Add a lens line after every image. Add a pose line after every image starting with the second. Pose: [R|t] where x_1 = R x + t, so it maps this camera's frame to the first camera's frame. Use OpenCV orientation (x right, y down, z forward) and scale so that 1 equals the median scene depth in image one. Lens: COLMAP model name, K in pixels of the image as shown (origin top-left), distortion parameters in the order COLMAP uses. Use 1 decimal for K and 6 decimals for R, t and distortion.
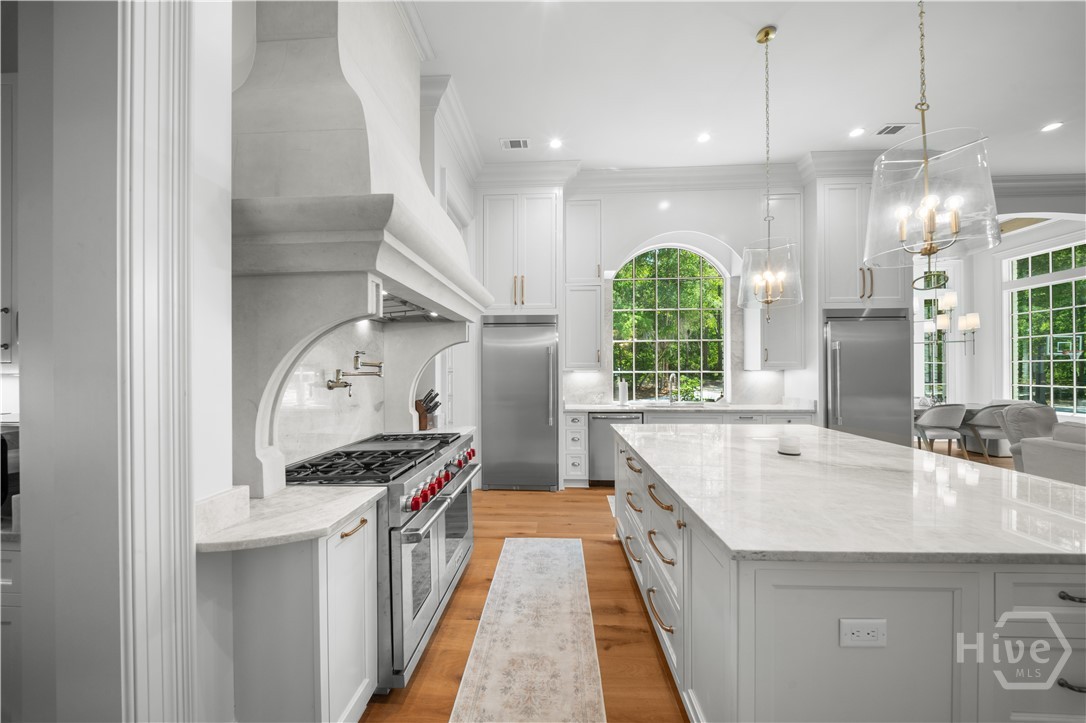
lens RADIAL K [[387.3, 0, 542.6], [0, 387.3, 374.6], [0, 0, 1]] dist [0.000297, 0.000003]
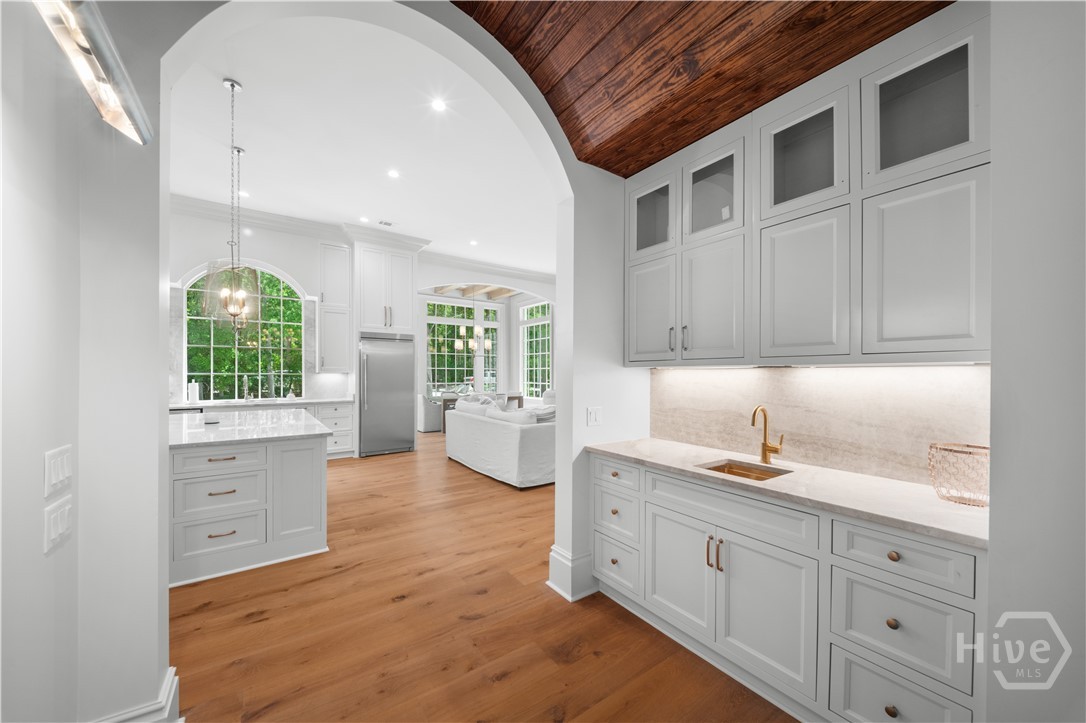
lens RADIAL K [[387.3, 0, 542.6], [0, 387.3, 374.6], [0, 0, 1]] dist [0.000297, 0.000003]
pose [[0.787080, 0.003874, 0.616838, 0.333841], [-0.002180, 0.999992, -0.003499, -0.002555], [-0.616847, 0.001409, 0.787082, -0.518848]]
